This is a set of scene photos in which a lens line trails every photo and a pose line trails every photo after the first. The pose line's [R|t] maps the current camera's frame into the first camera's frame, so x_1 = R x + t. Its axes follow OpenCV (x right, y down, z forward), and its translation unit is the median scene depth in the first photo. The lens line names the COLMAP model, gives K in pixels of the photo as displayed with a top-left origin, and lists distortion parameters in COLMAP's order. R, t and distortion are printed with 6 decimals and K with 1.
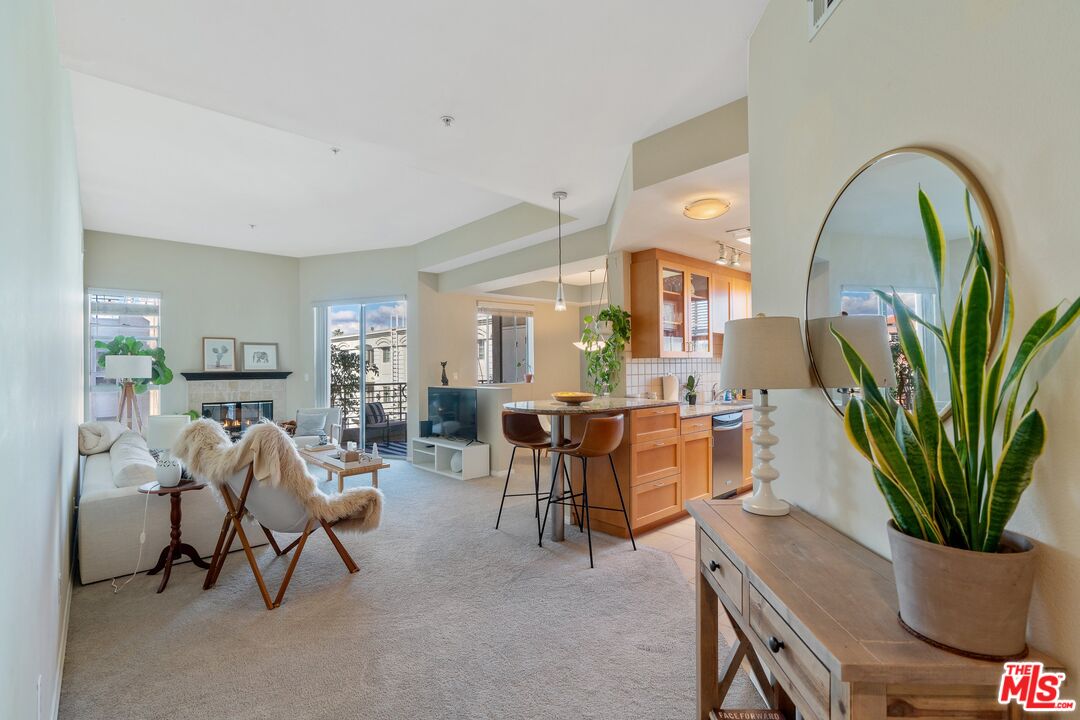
lens RADIAL K [[491.8, 0, 531.5], [0, 491.8, 365.6], [0, 0, 1]] dist [-0.002278, 0.000935]
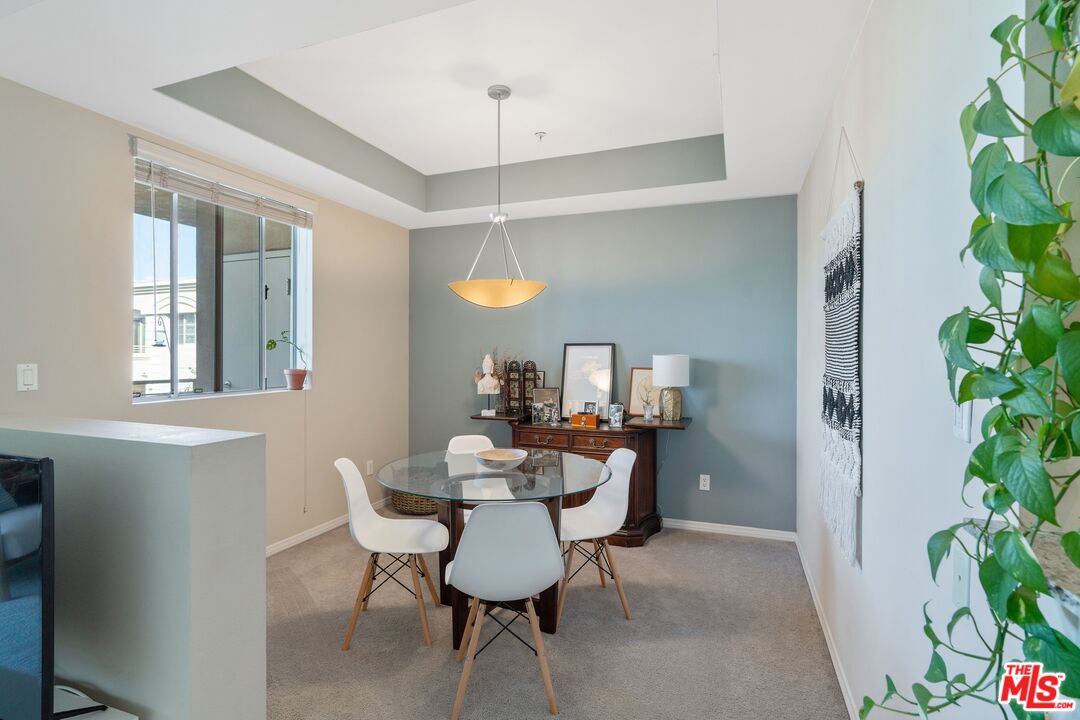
lens RADIAL K [[525.3, 0, 540.0], [0, 525.3, 360.0], [0, 0, 1]] dist [-0.010456, 0.000176]
pose [[0.887364, 0.009731, 0.460966, -0.040641], [-0.011511, 0.999933, 0.001051, 0.010856], [-0.460925, -0.006239, 0.887417, 0.770731]]
